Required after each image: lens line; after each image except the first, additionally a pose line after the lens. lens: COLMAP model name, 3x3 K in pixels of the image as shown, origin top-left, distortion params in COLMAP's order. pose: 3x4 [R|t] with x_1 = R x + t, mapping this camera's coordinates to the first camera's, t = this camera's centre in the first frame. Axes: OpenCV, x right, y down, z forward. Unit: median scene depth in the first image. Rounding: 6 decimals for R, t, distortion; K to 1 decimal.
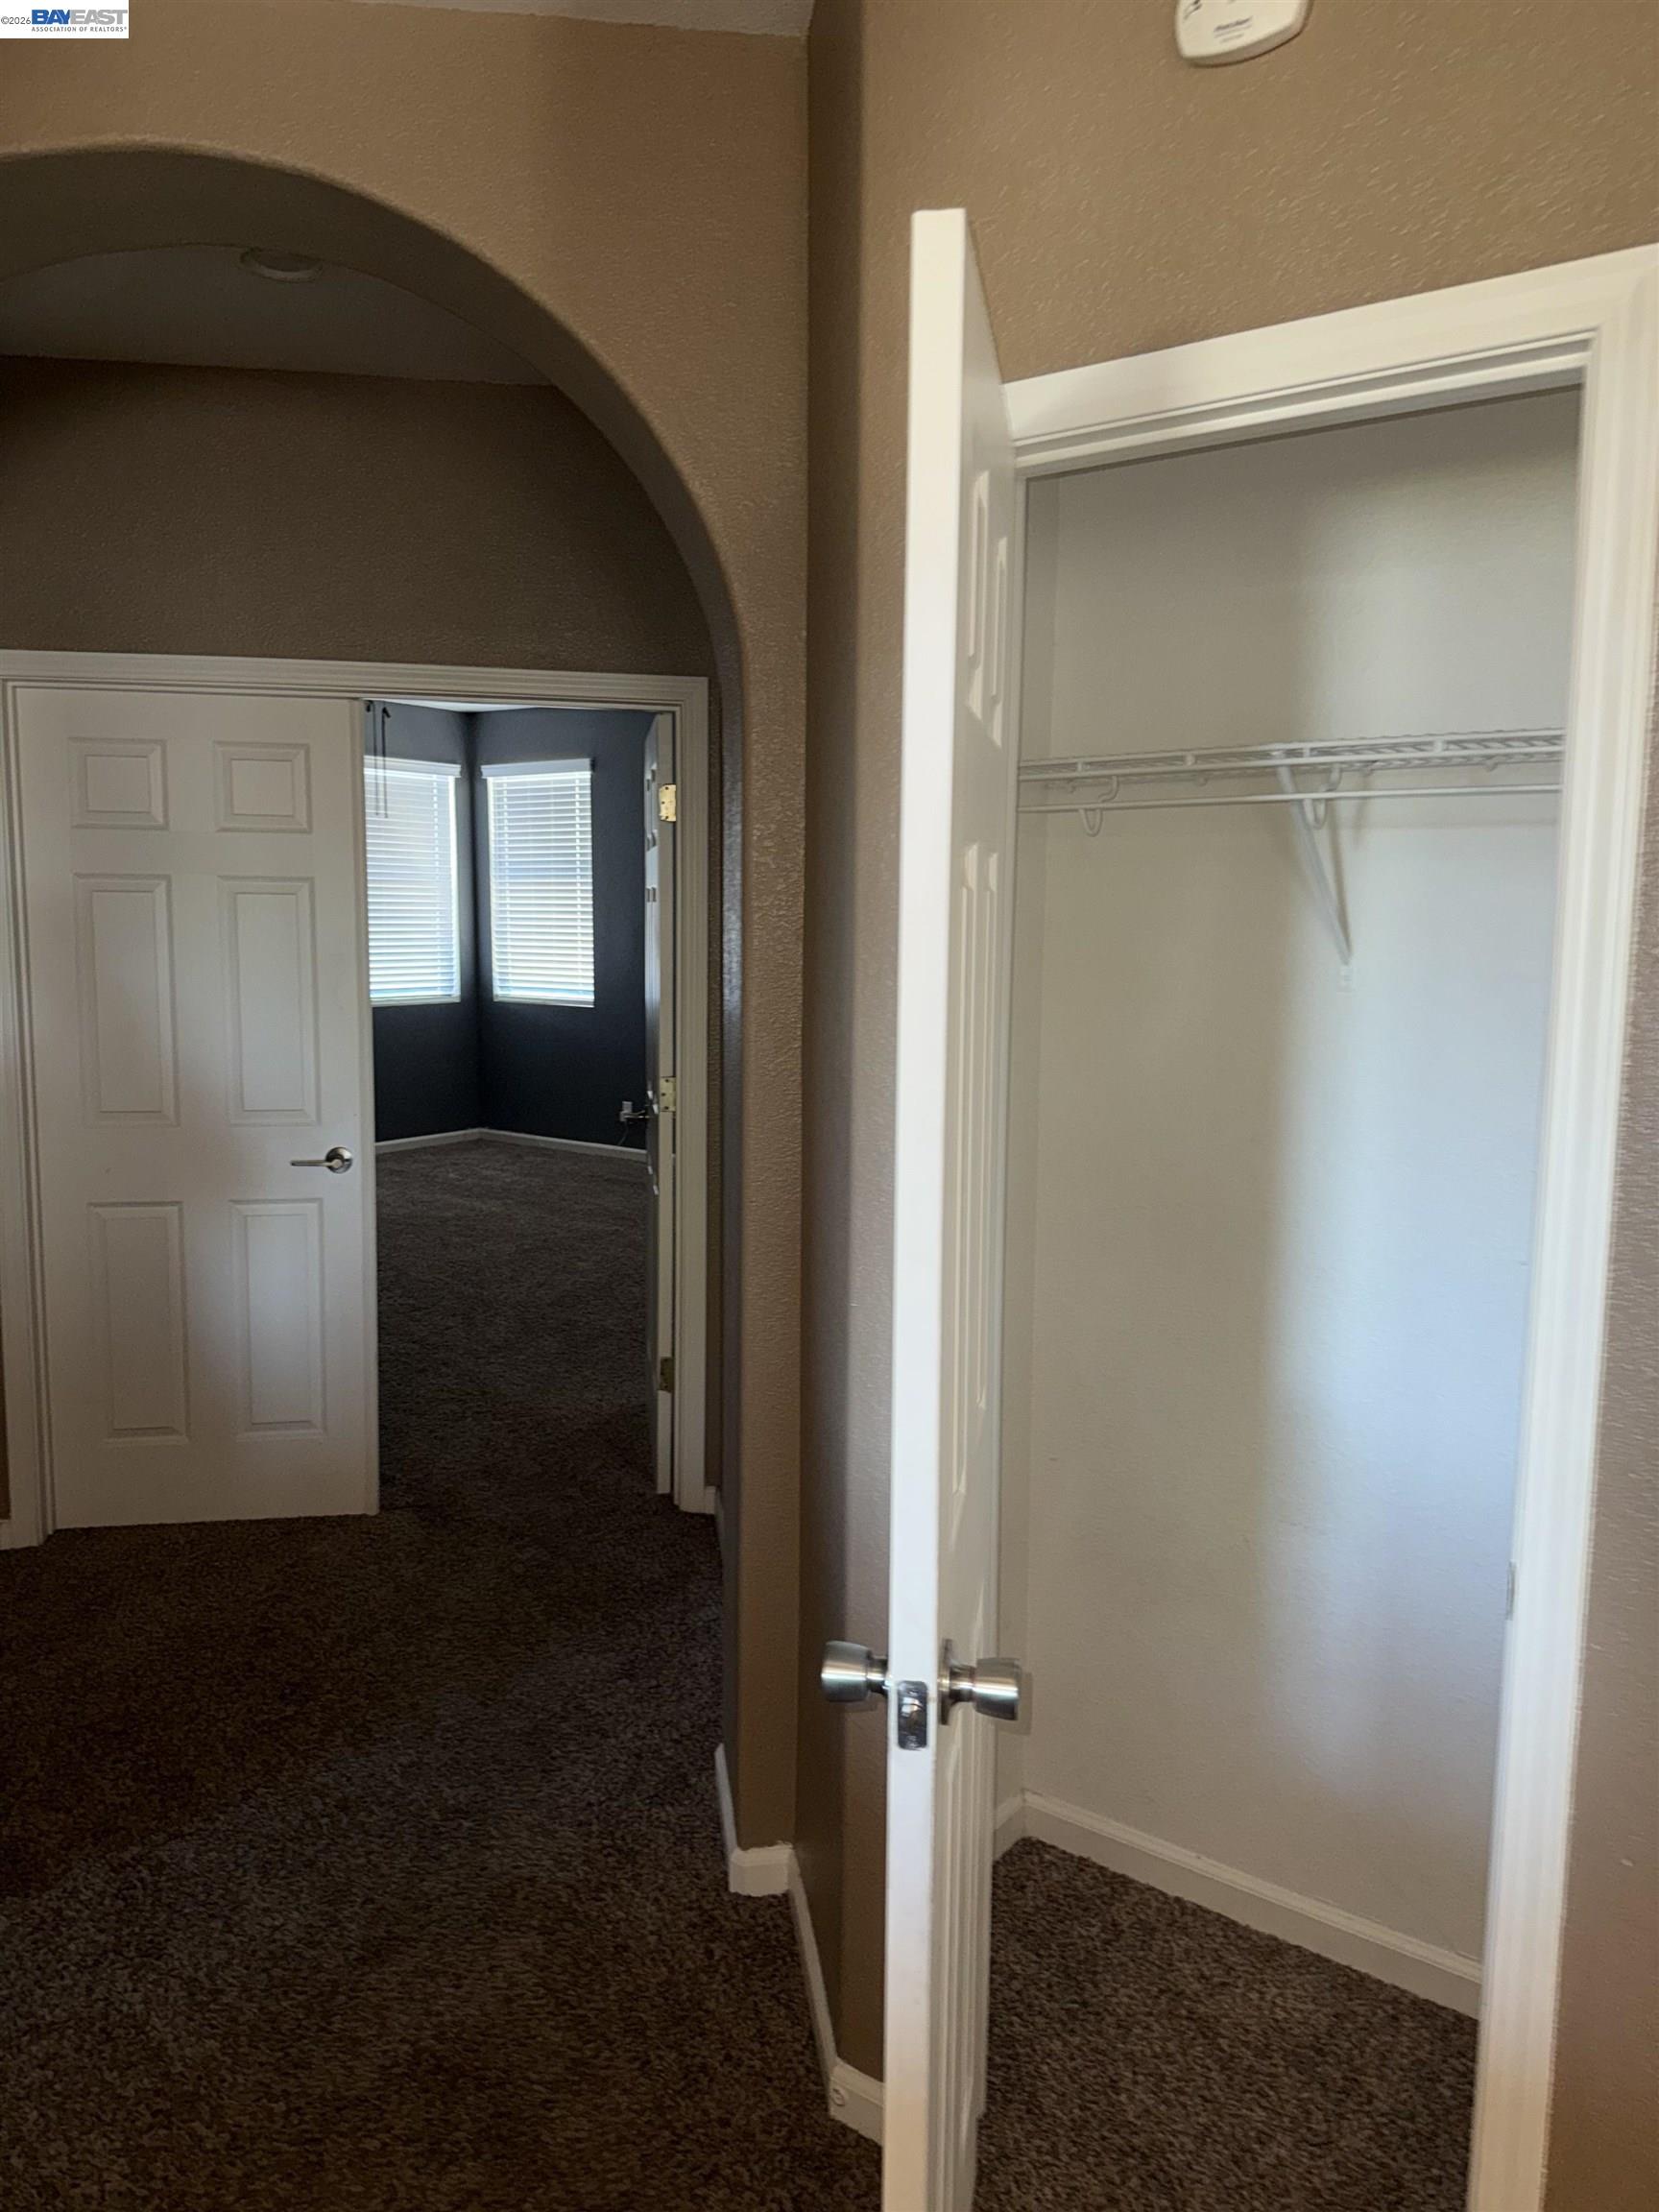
lens RADIAL K [[1540.8, 0, 823.5], [0, 1540.8, 1116.2], [0, 0, 1]] dist [0.166526, -0.358739]
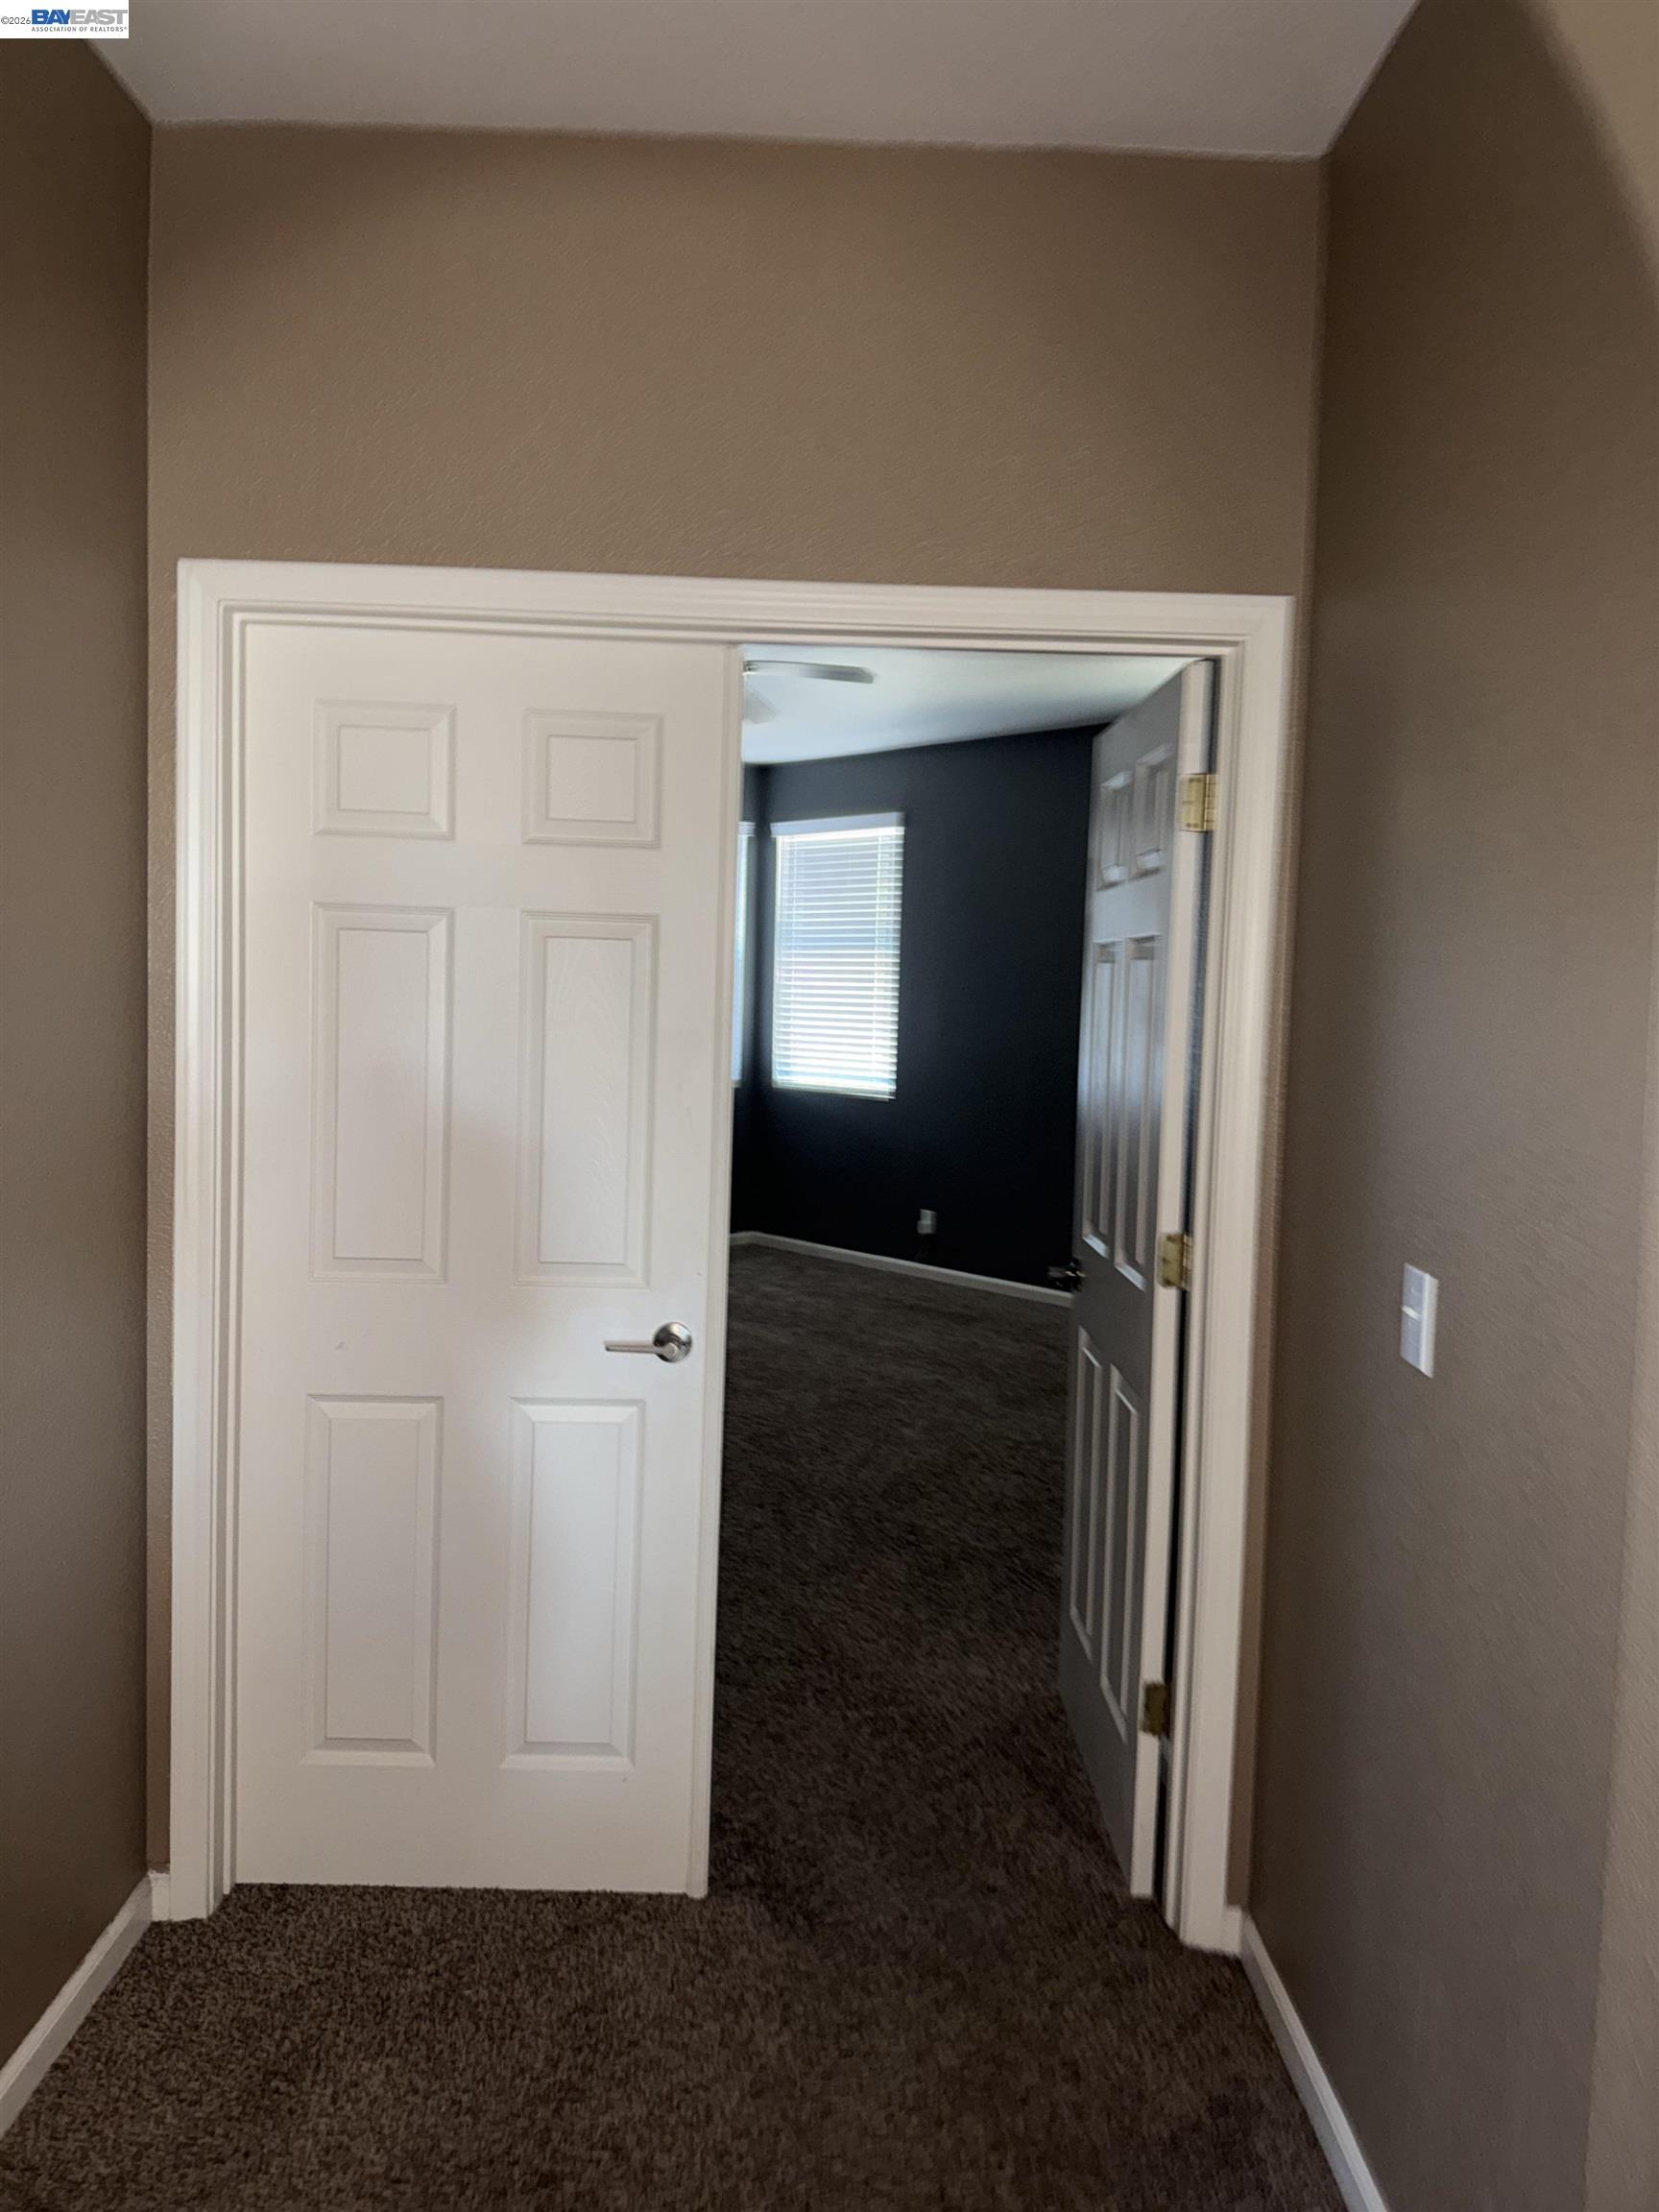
lens RADIAL K [[1561.6, 0, 830.8], [0, 1561.6, 1118.3], [0, 0, 1]] dist [0.156464, -0.318071]
pose [[0.990068, 0.030152, -0.137314, -0.147121], [-0.037491, 0.997986, -0.051176, -0.032635], [0.135495, 0.055816, 0.989205, 0.328716]]
